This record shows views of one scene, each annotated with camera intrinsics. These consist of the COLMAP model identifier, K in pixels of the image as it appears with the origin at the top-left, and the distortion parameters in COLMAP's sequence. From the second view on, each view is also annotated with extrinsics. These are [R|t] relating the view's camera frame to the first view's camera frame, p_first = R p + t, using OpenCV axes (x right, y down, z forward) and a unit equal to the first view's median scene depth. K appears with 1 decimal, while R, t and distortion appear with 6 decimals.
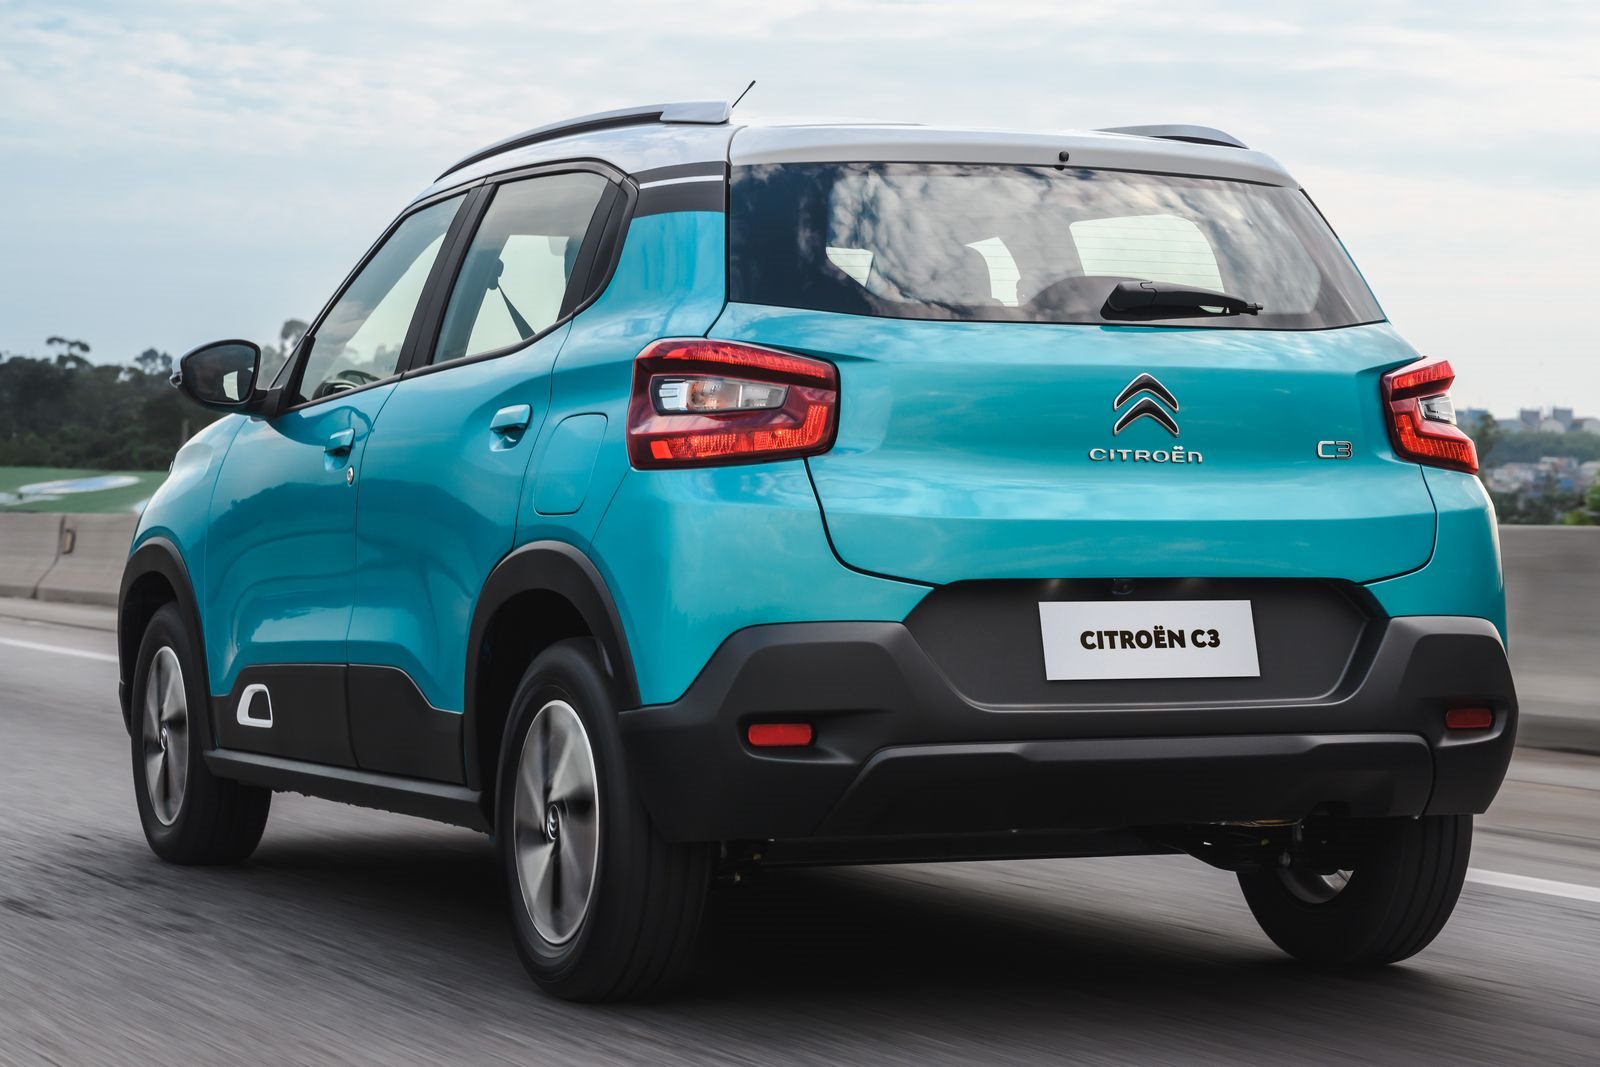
lens RADIAL K [[3311.5, 0, 800.0], [0, 3311.5, 533.5], [0, 0, 1]] dist [0.024916, 0.071523]
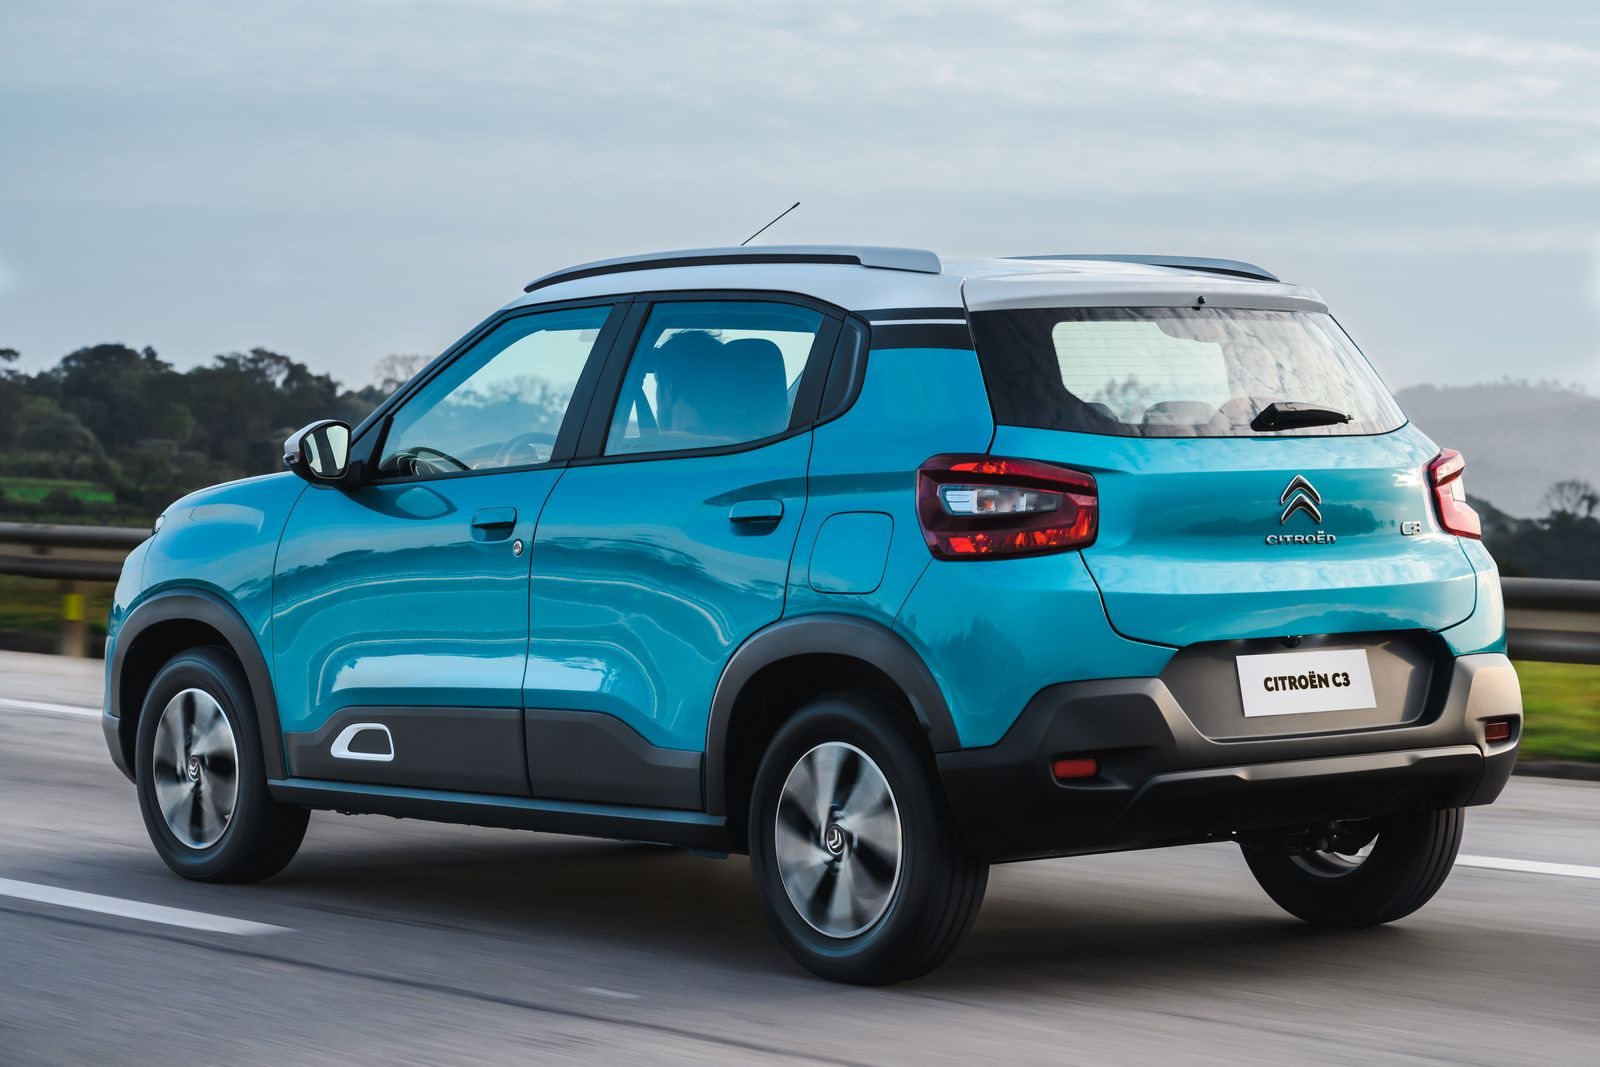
lens RADIAL K [[3311.5, 0, 800.0], [0, 3311.5, 533.5], [0, 0, 1]] dist [0.024916, 0.071523]
pose [[0.974225, -0.017437, 0.224902, -0.372750], [0.014713, 0.999797, 0.013784, -0.046152], [-0.225096, -0.010120, 0.974284, -0.211119]]
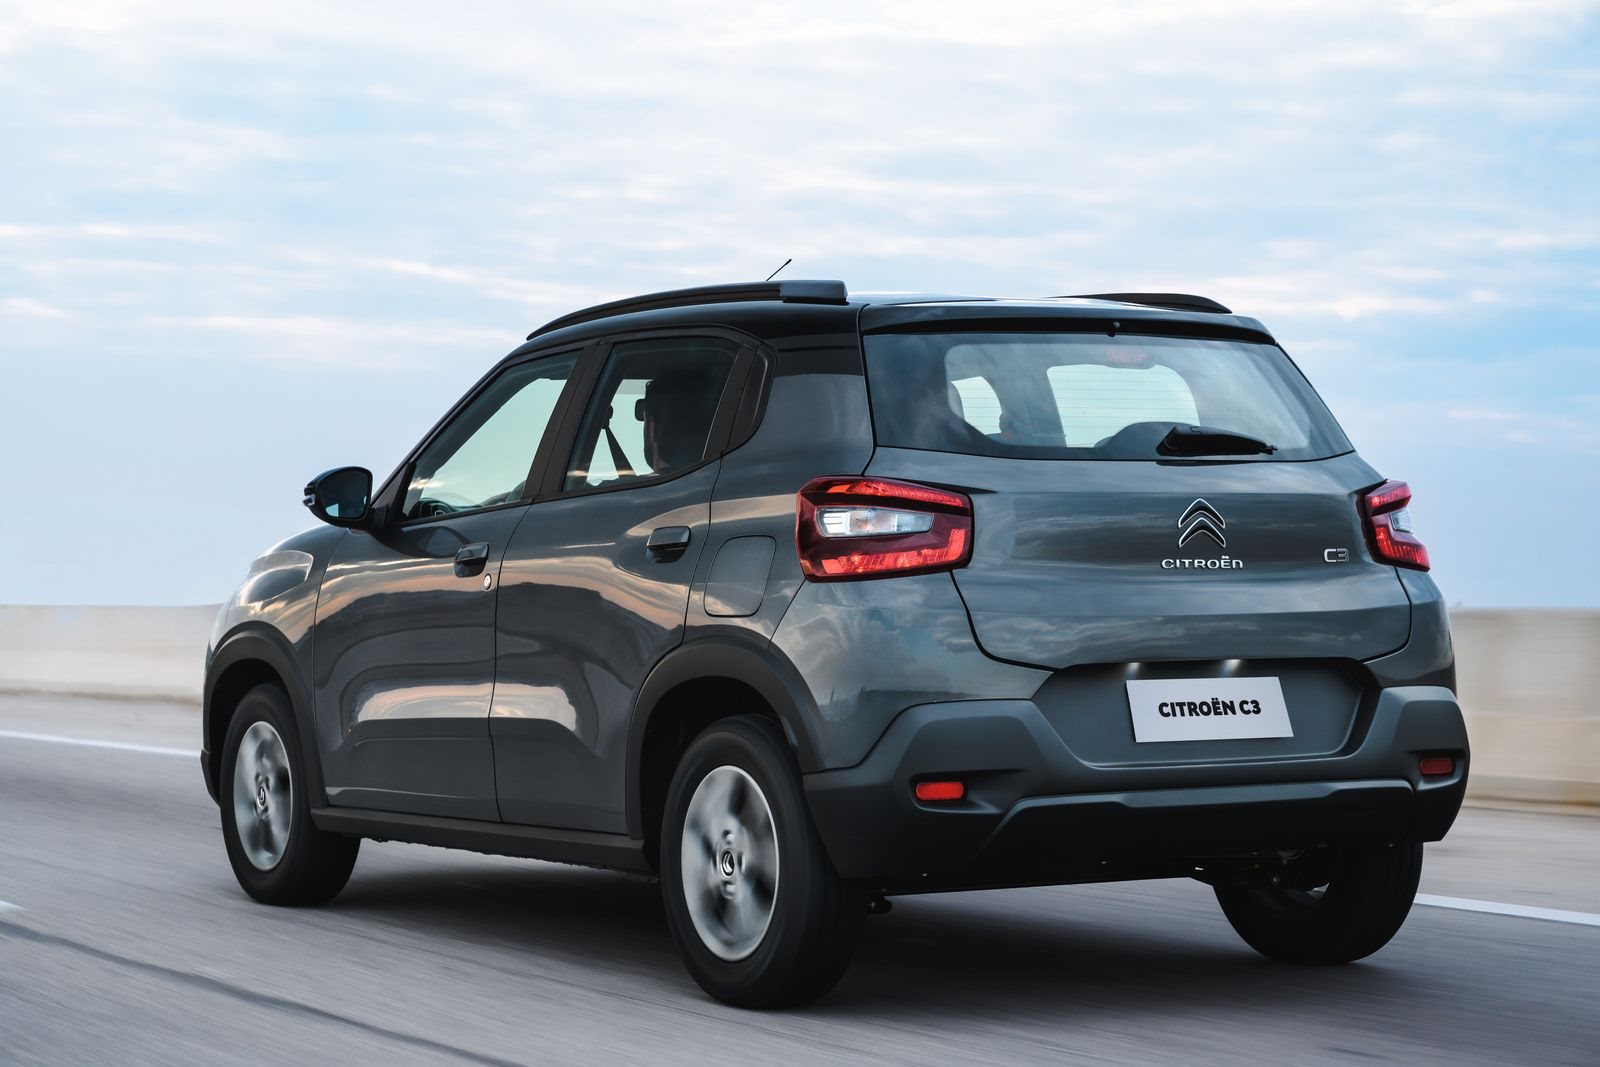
lens RADIAL K [[2903.8, 0, 800.0], [0, 2903.8, 533.5], [0, 0, 1]] dist [0.207879, 0.080307]
pose [[0.996169, -0.013704, 0.086365, -0.145284], [0.015675, 0.999631, -0.022182, -0.012693], [-0.086029, 0.023451, 0.996017, -0.102286]]
